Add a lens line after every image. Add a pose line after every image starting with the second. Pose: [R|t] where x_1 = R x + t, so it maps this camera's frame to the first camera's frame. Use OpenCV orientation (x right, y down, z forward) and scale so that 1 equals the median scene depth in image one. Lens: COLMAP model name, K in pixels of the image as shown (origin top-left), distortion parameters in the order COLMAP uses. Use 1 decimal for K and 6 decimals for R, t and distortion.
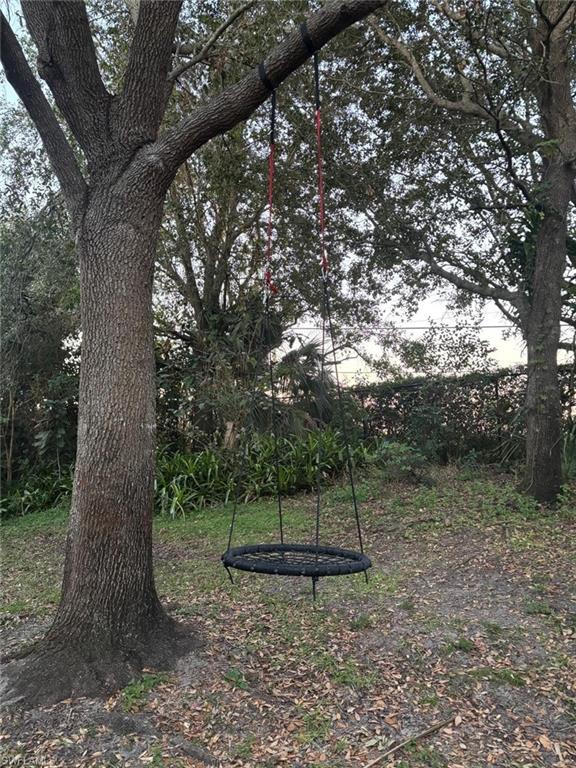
lens RADIAL K [[566.8, 0, 286.6], [0, 566.8, 385.7], [0, 0, 1]] dist [0.026044, -0.024752]
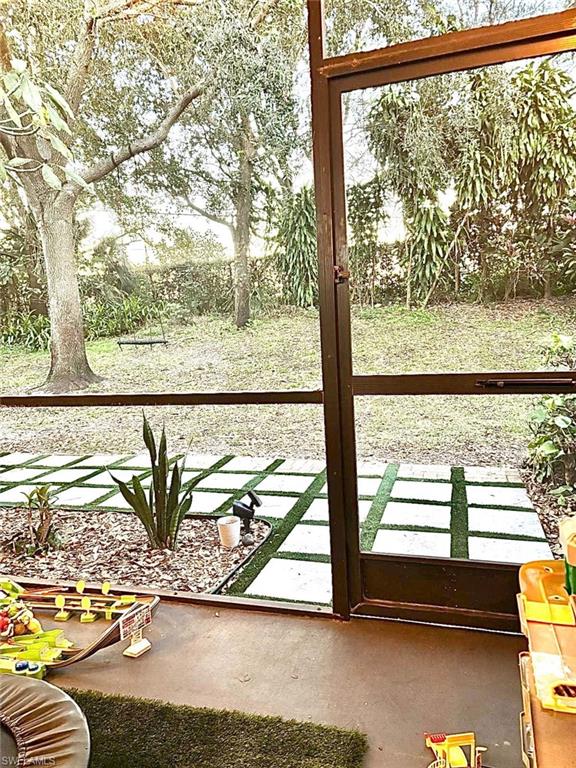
lens RADIAL K [[566.8, 0, 287.0], [0, 566.8, 386.5], [0, 0, 1]] dist [0.026044, -0.024752]
pose [[0.926597, -0.096101, 0.363568, -0.150625], [0.005518, 0.970166, 0.242377, -0.076583], [-0.376015, -0.222580, 0.899484, -0.789824]]
